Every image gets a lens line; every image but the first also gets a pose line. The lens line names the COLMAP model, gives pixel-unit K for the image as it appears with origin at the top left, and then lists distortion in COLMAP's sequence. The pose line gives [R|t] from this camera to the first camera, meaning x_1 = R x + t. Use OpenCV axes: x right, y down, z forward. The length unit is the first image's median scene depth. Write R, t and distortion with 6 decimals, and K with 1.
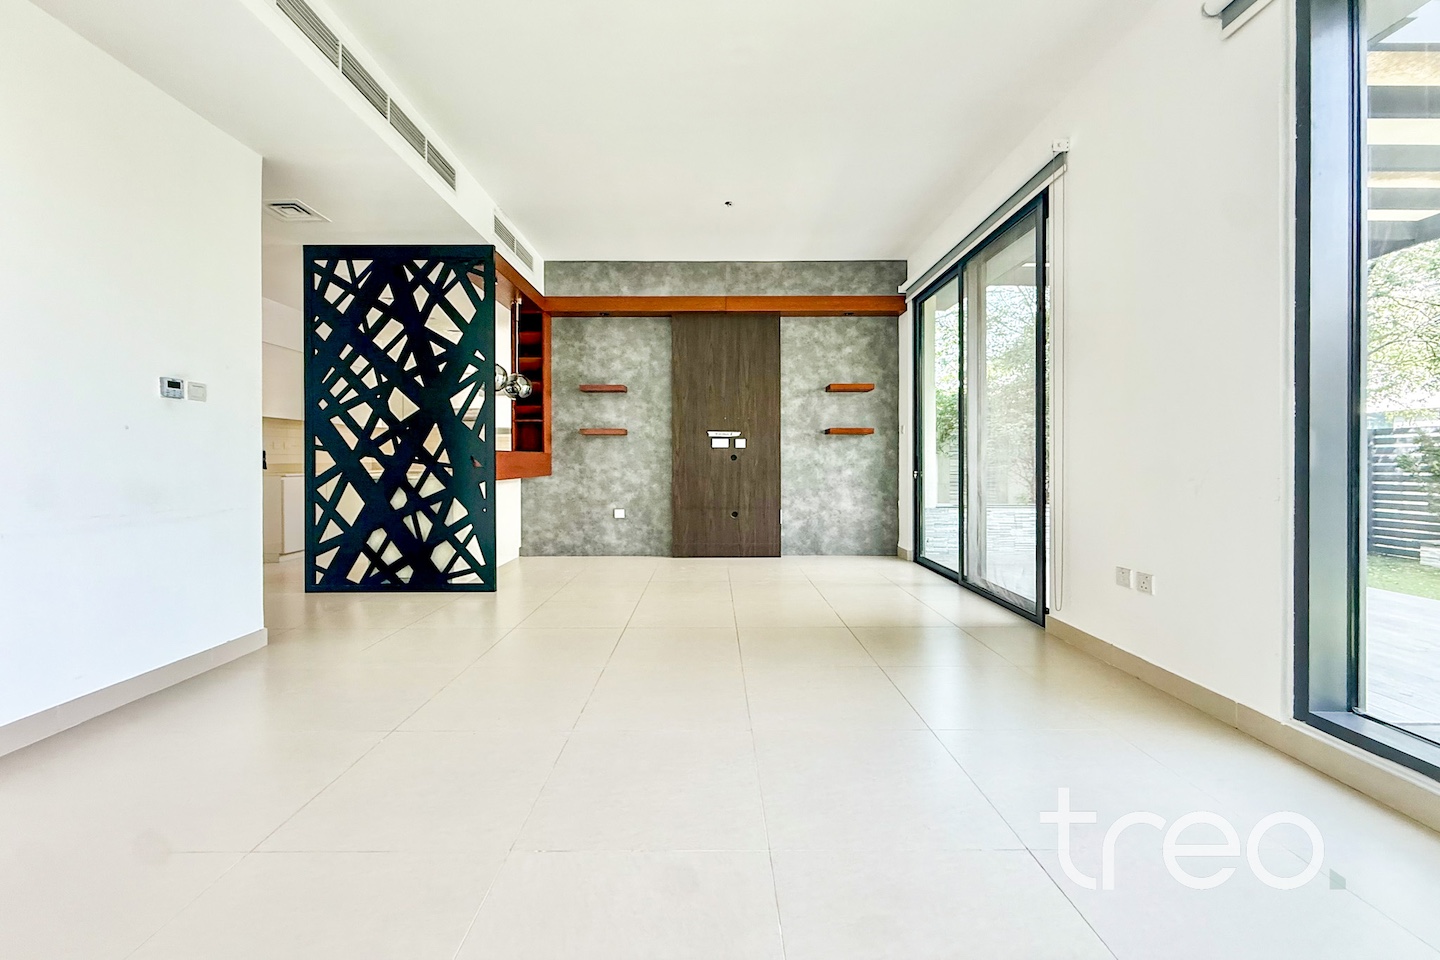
lens RADIAL K [[584.4, 0, 713.6], [0, 584.4, 461.4], [0, 0, 1]] dist [0.000114, -0.000769]
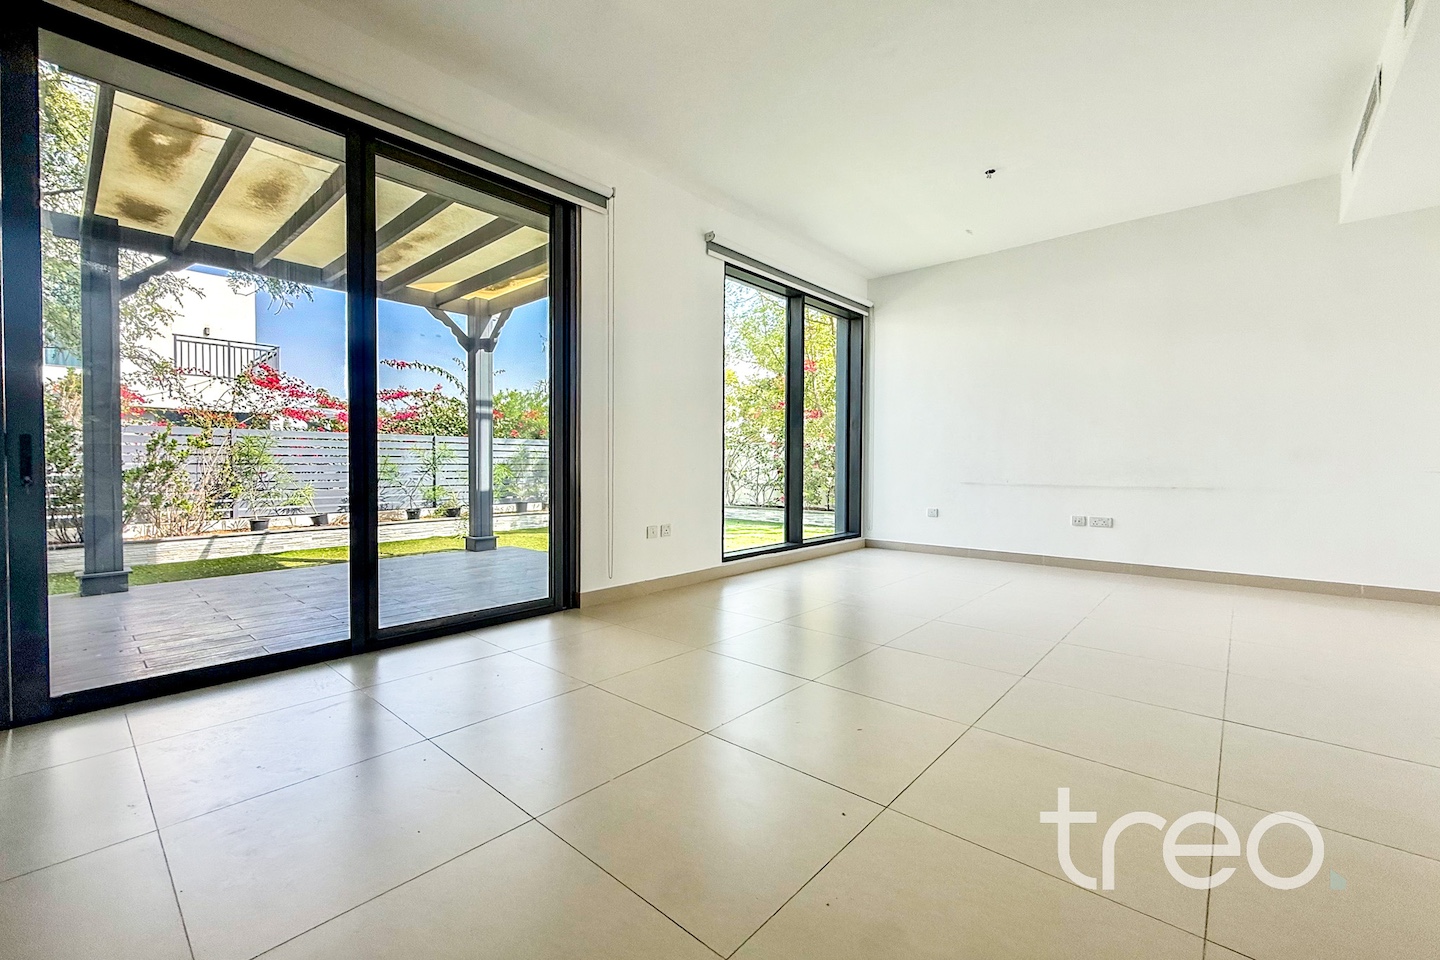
lens RADIAL K [[584.4, 0, 708.2], [0, 584.4, 475.9], [0, 0, 1]] dist [0.000114, -0.000769]
pose [[-0.741750, -0.011992, 0.670569, -0.201396], [0.000598, 0.999828, 0.018541, 0.010678], [-0.670676, 0.014154, -0.741616, 0.958372]]
